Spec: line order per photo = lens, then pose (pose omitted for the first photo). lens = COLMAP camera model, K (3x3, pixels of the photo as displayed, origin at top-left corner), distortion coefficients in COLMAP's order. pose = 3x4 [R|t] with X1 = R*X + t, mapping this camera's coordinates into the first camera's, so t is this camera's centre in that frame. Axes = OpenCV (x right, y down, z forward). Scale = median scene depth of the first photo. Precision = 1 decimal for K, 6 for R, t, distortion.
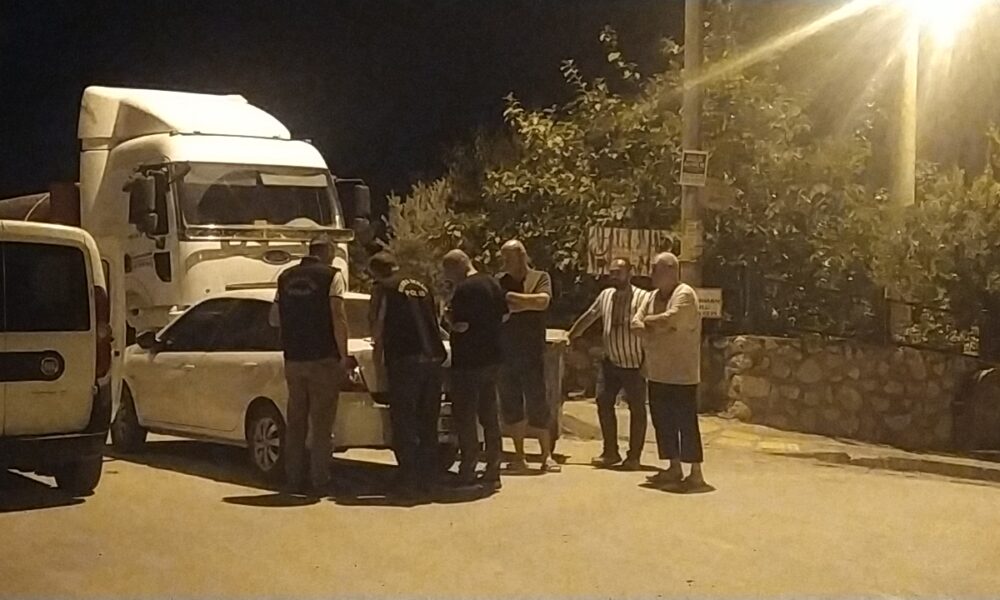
lens RADIAL K [[1584.9, 0, 500.0], [0, 1584.9, 300.0], [0, 0, 1]] dist [0.001912, -0.013358]
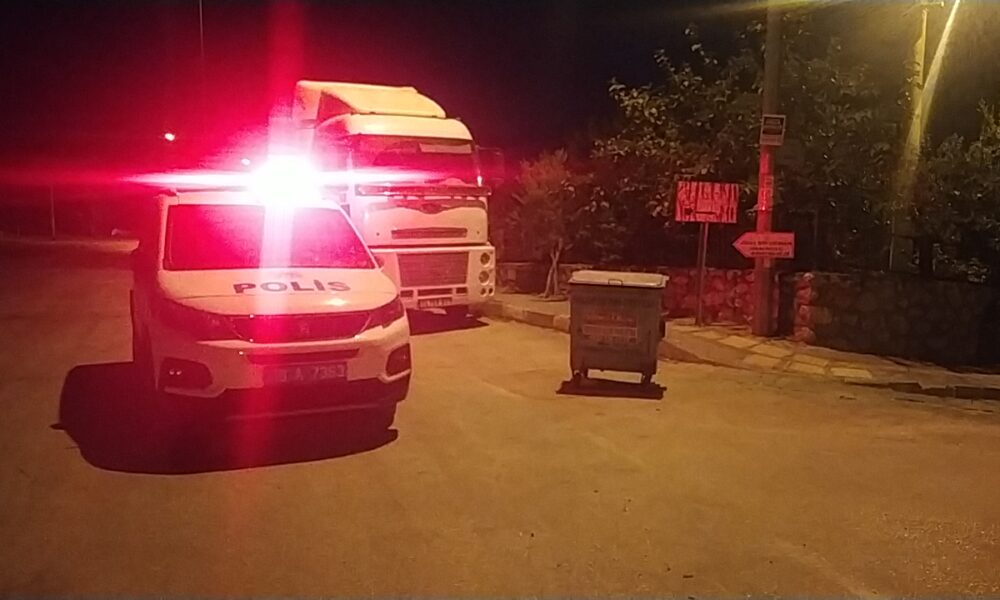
lens RADIAL K [[1461.8, 0, 417.4], [0, 1461.8, 377.8], [0, 0, 1]] dist [0.201654, -0.910011]
pose [[0.991992, 0.009798, -0.125920, 0.001147], [0.001134, 0.996255, 0.086458, 0.006546], [0.126296, -0.085908, 0.988266, -0.175368]]
